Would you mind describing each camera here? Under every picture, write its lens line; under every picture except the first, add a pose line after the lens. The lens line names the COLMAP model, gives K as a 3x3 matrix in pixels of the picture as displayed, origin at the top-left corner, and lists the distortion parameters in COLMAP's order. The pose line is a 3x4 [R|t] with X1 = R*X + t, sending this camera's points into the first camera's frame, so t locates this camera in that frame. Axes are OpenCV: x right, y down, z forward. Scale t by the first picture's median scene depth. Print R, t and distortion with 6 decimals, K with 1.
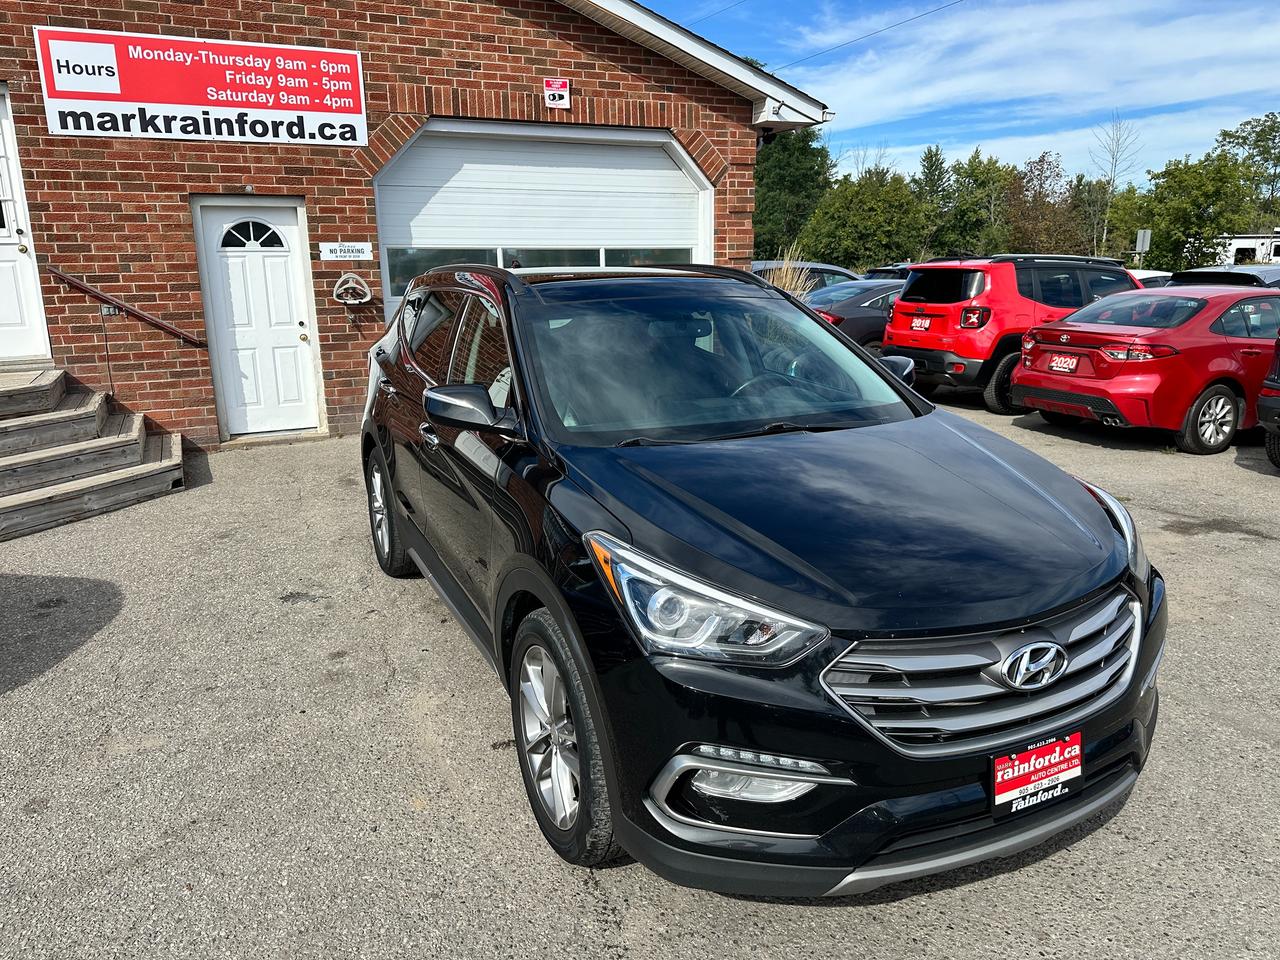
lens RADIAL K [[892.0, 0, 630.6], [0, 892.0, 480.7], [0, 0, 1]] dist [0.028357, -0.030776]
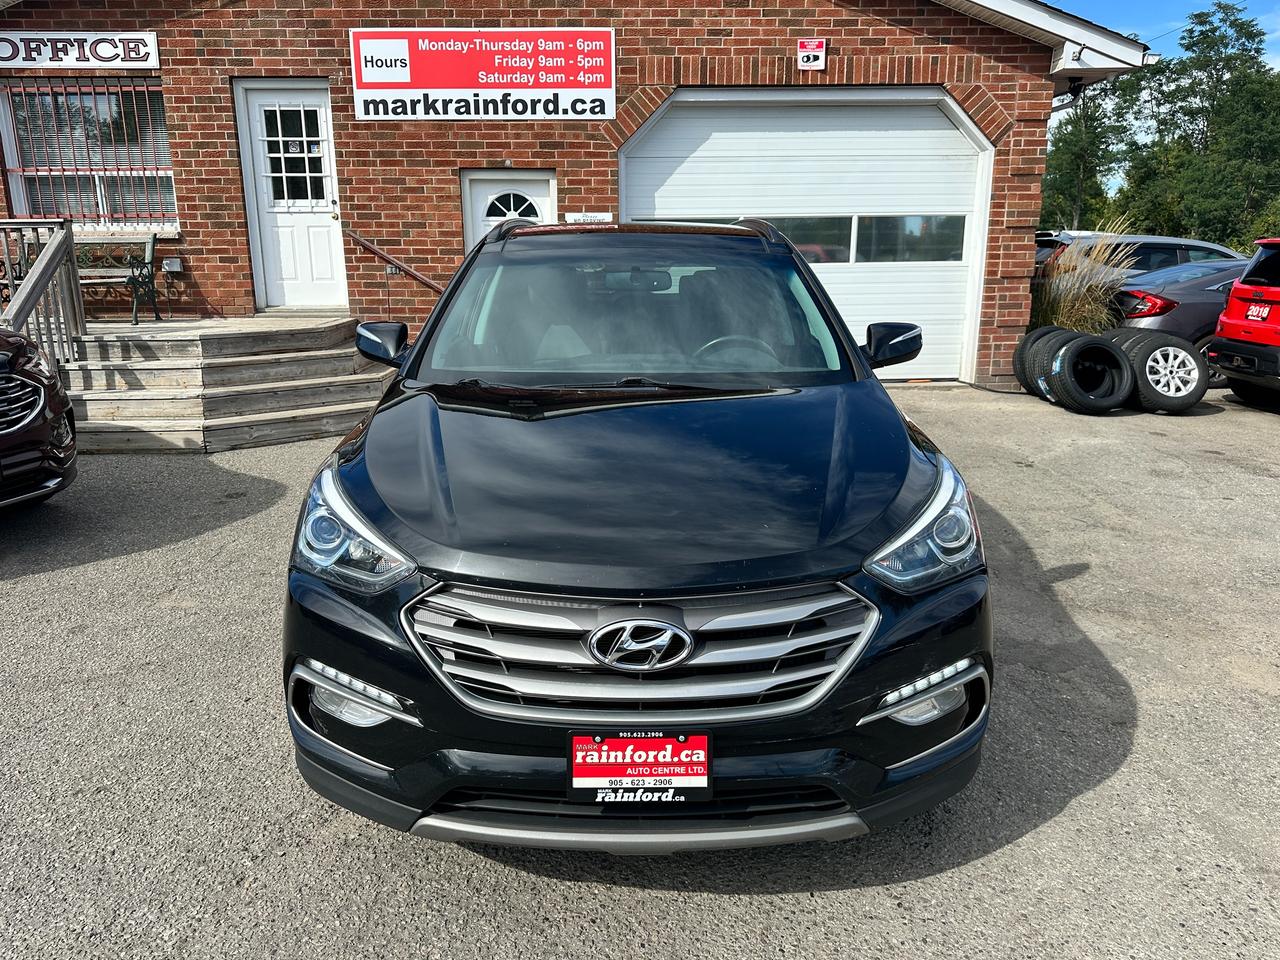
lens RADIAL K [[892.0, 0, 630.6], [0, 892.0, 480.7], [0, 0, 1]] dist [0.028357, -0.030776]
pose [[0.907431, 0.116811, -0.403638, 0.209354], [-0.109155, 0.993136, 0.042014, 0.002584], [0.405775, 0.005934, 0.913954, 0.052093]]
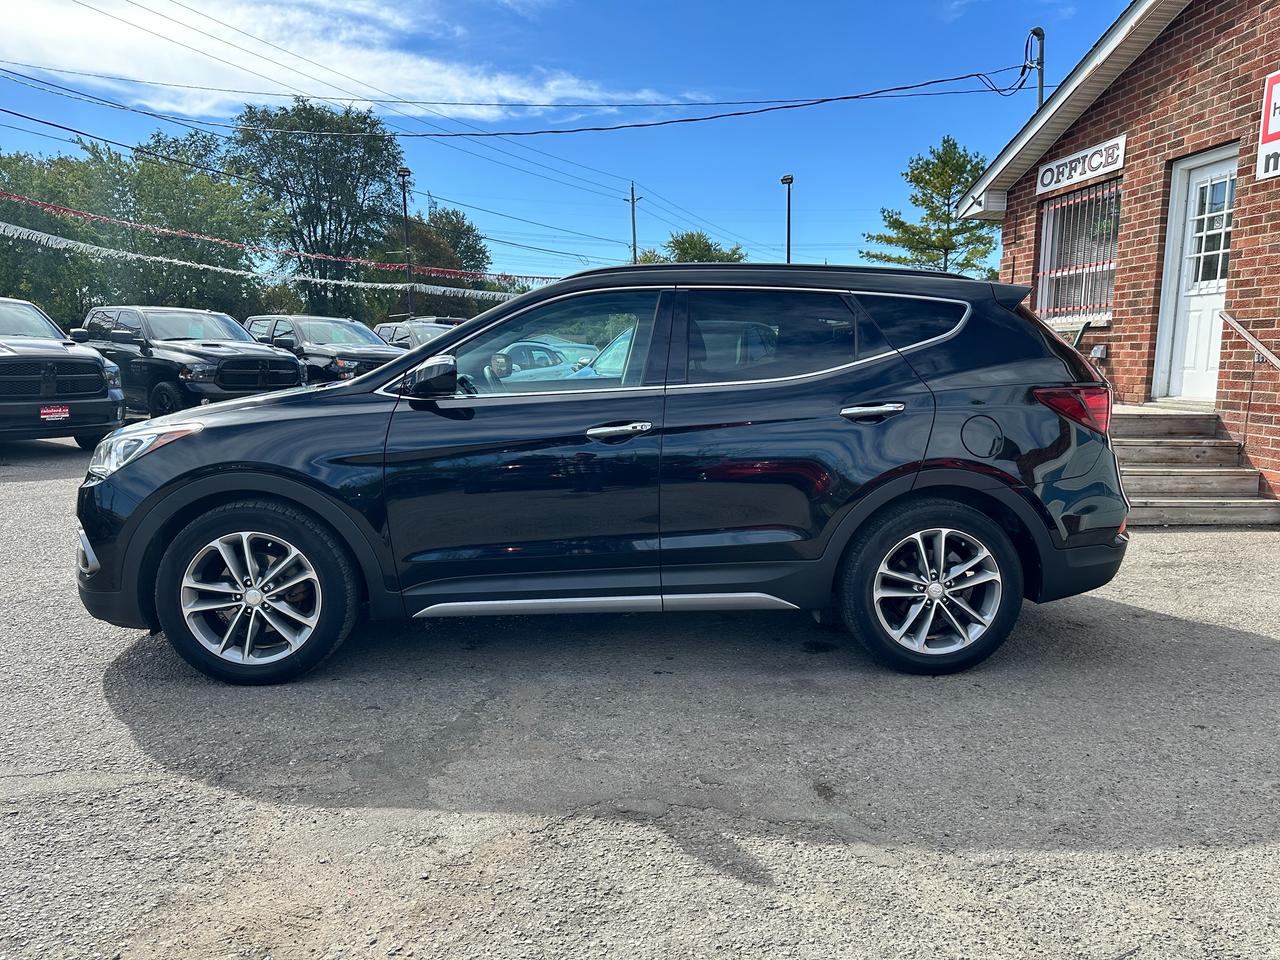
lens RADIAL K [[877.8, 0, 641.1], [0, 877.8, 480.3], [0, 0, 1]] dist [0.023371, -0.027176]
pose [[-0.342109, 0.144436, -0.928493, 0.506270], [-0.232655, 0.944330, 0.232622, -0.130183], [0.910403, 0.295601, -0.289460, 0.704857]]
